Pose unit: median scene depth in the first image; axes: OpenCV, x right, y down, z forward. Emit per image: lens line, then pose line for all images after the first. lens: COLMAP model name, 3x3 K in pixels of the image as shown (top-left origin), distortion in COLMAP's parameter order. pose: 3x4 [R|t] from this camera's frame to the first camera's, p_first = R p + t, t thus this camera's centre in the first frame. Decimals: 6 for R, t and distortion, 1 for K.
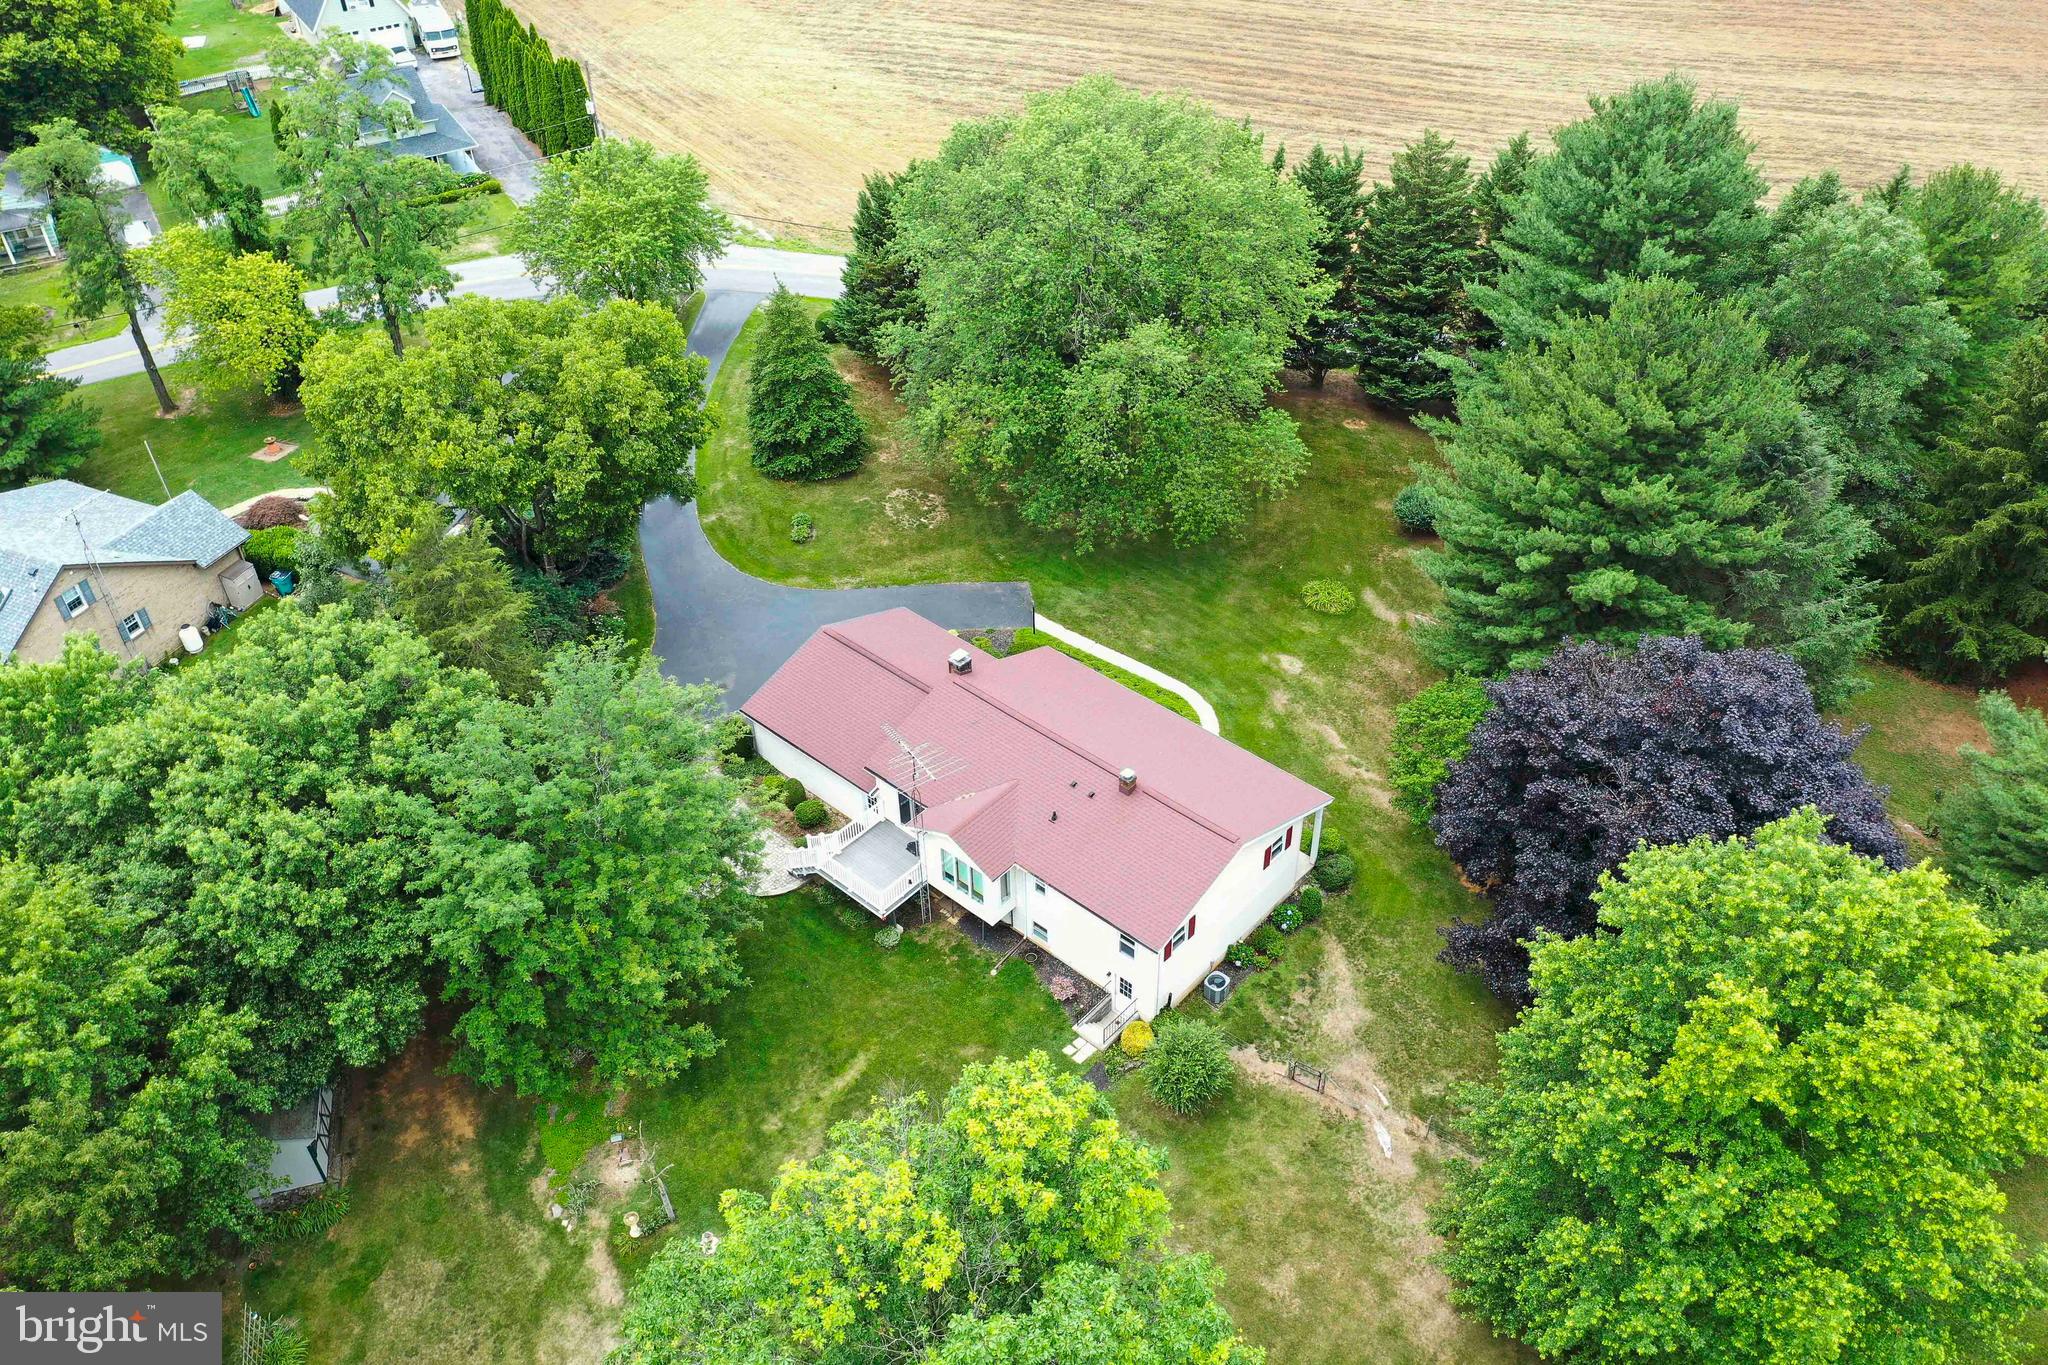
lens RADIAL K [[1617.5, 0, 1012.8], [0, 1617.5, 658.7], [0, 0, 1]] dist [0.009633, 0.002859]
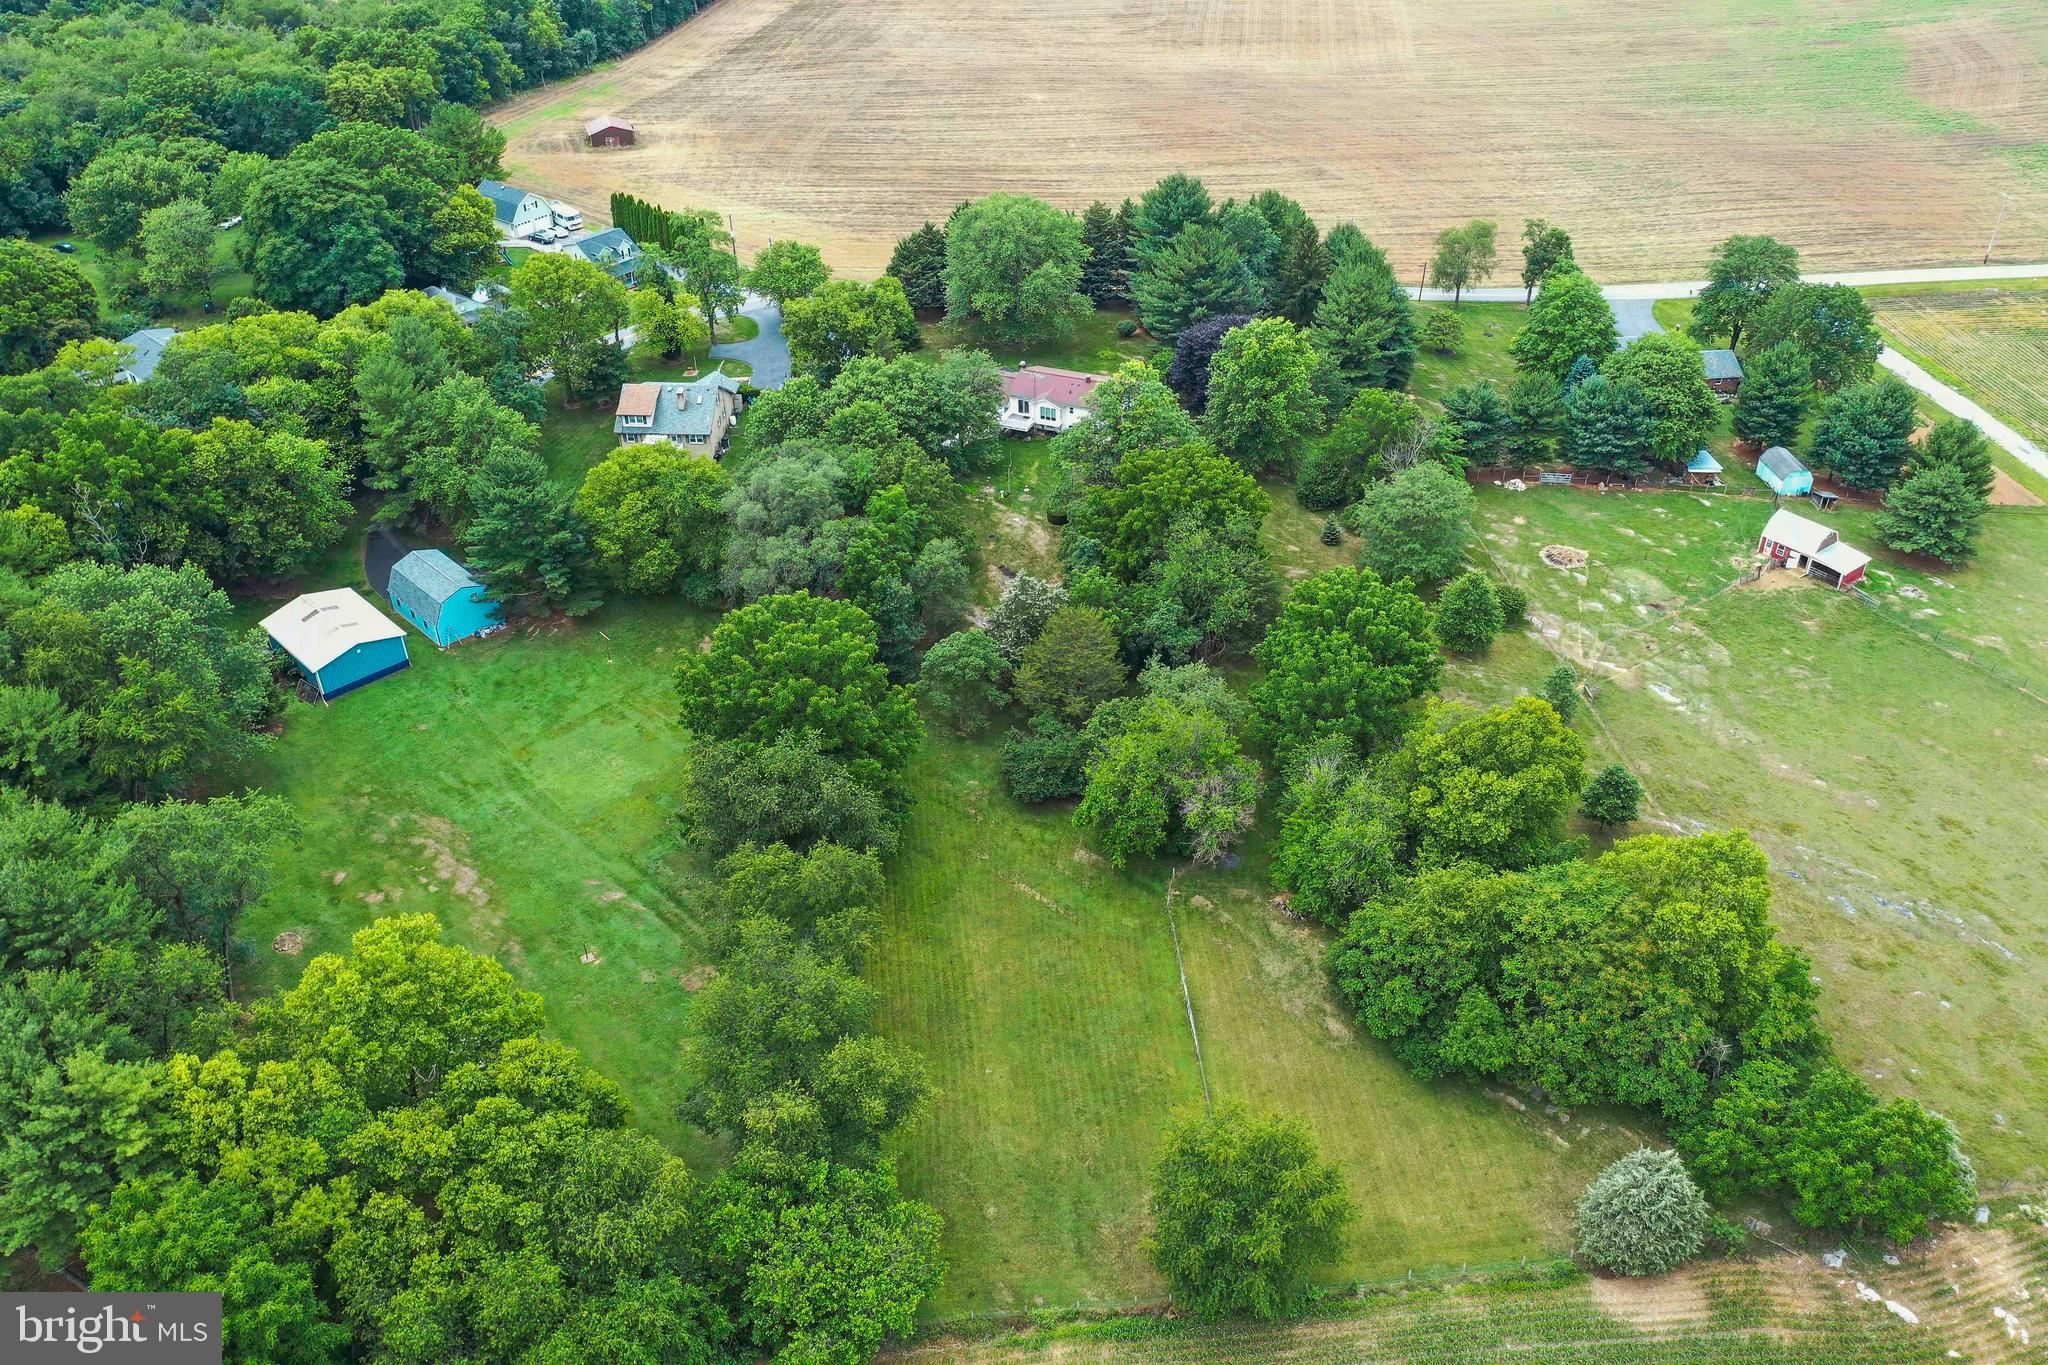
lens RADIAL K [[1617.5, 0, 1012.8], [0, 1617.5, 658.7], [0, 0, 1]] dist [0.009633, 0.002859]
pose [[0.941110, -0.183378, 0.284049, -0.974680], [0.205993, 0.977190, -0.051636, 0.668092], [-0.268101, 0.107107, 0.957418, -1.840529]]
